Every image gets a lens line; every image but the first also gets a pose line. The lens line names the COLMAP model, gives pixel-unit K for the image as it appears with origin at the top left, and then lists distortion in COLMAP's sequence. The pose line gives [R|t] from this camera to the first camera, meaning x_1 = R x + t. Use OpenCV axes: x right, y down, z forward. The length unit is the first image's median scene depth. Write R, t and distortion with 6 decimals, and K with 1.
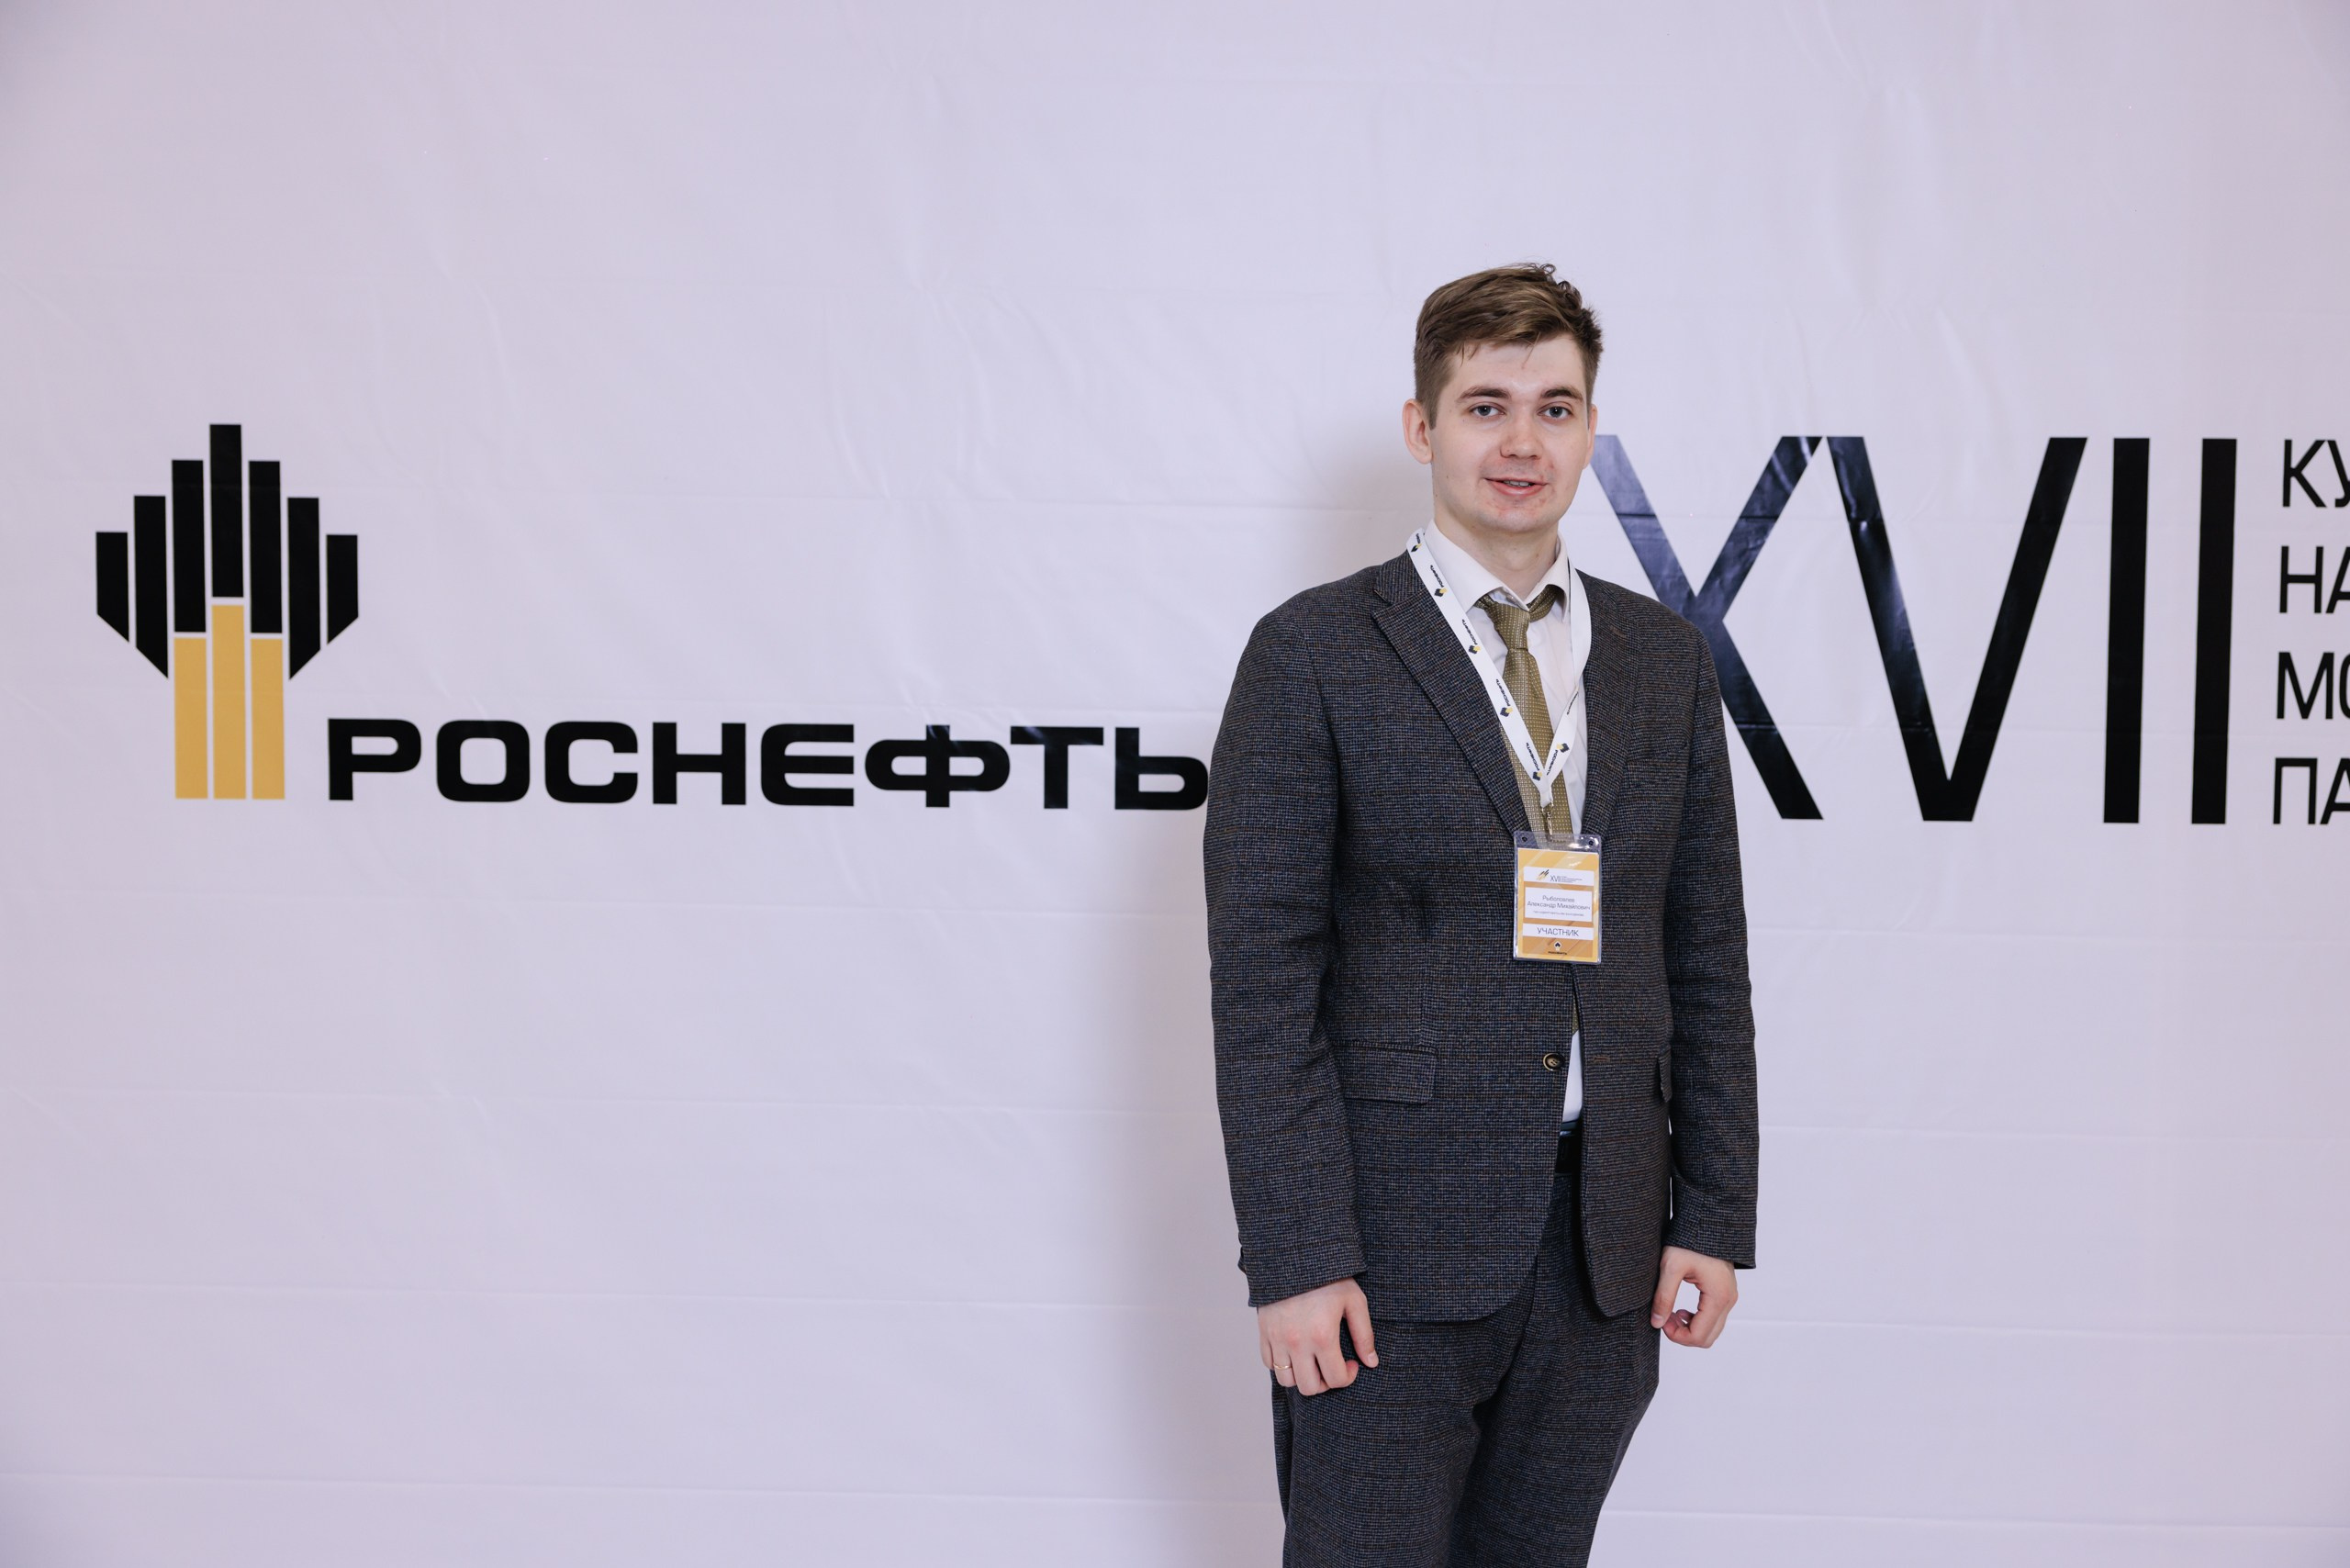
lens RADIAL K [[2279.6, 0, 1185.2], [0, 2279.6, 789.5], [0, 0, 1]] dist [0.005867, 0.015199]
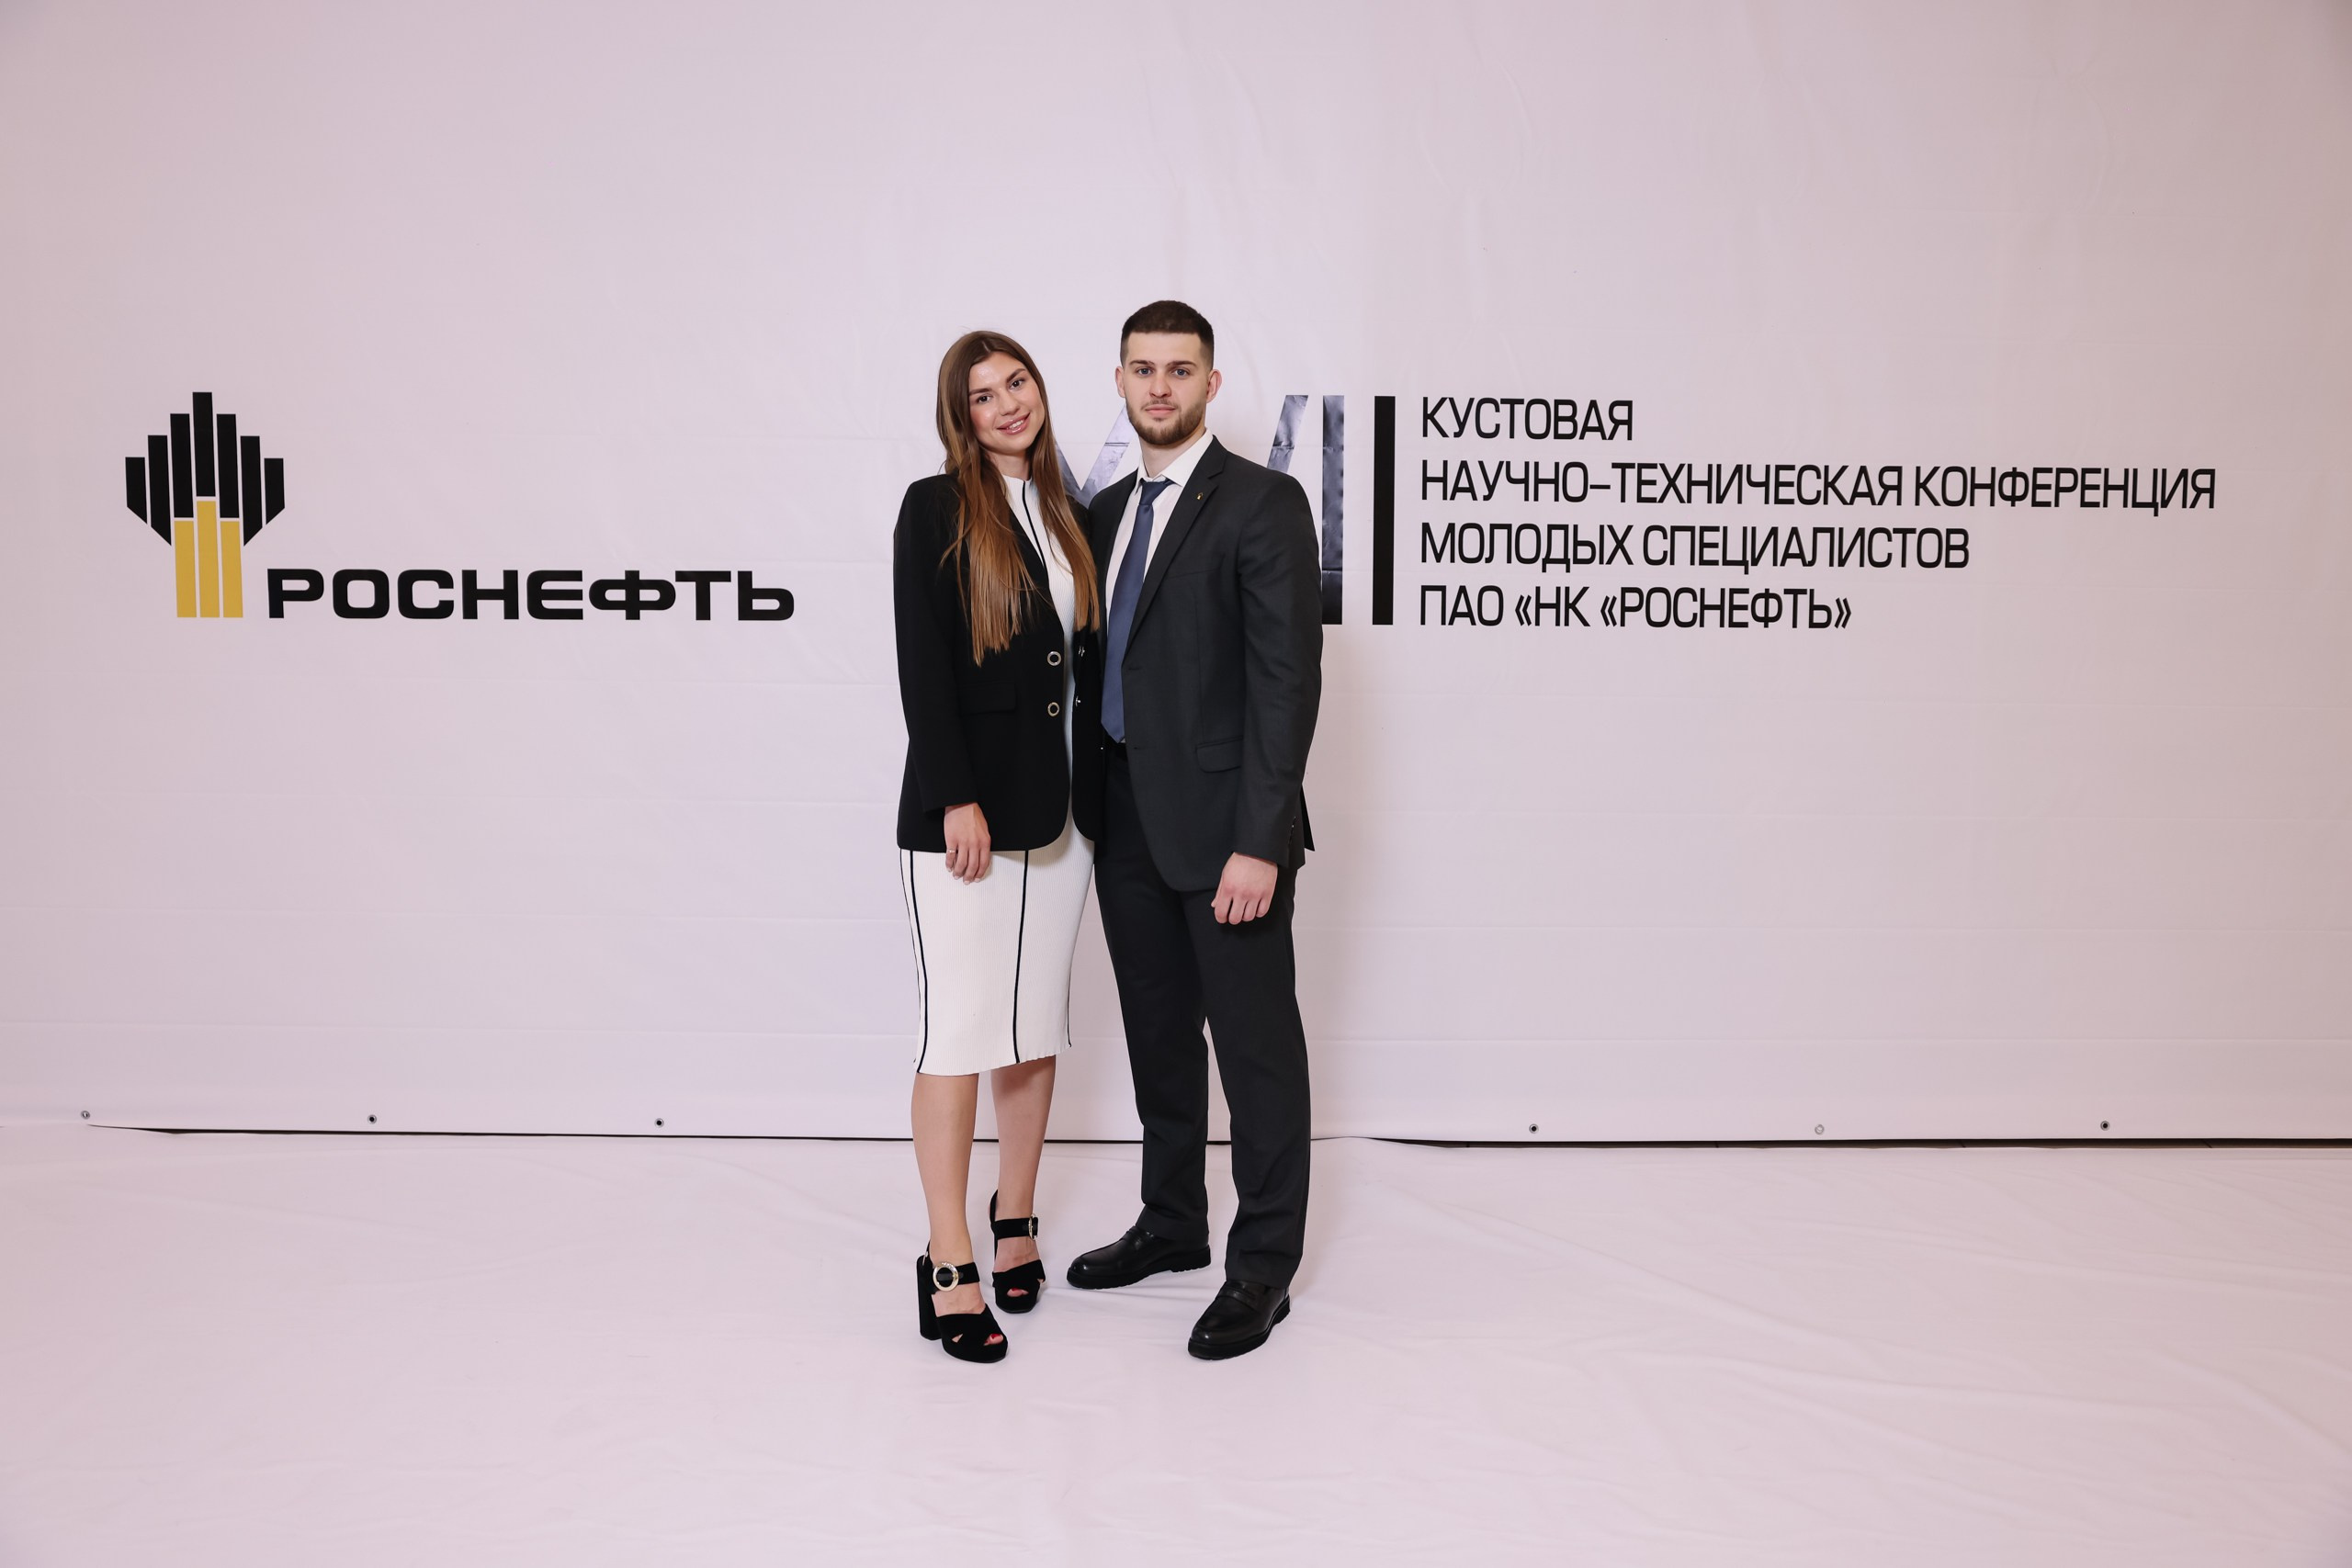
lens RADIAL K [[1939.8, 0, 1174.5], [0, 1939.8, 773.8], [0, 0, 1]] dist [-0.065477, 0.136332]
pose [[0.999811, -0.005692, 0.018588, 0.264007], [0.005097, 0.999478, 0.031902, 0.078111], [-0.018760, -0.031801, 0.999318, -0.431760]]
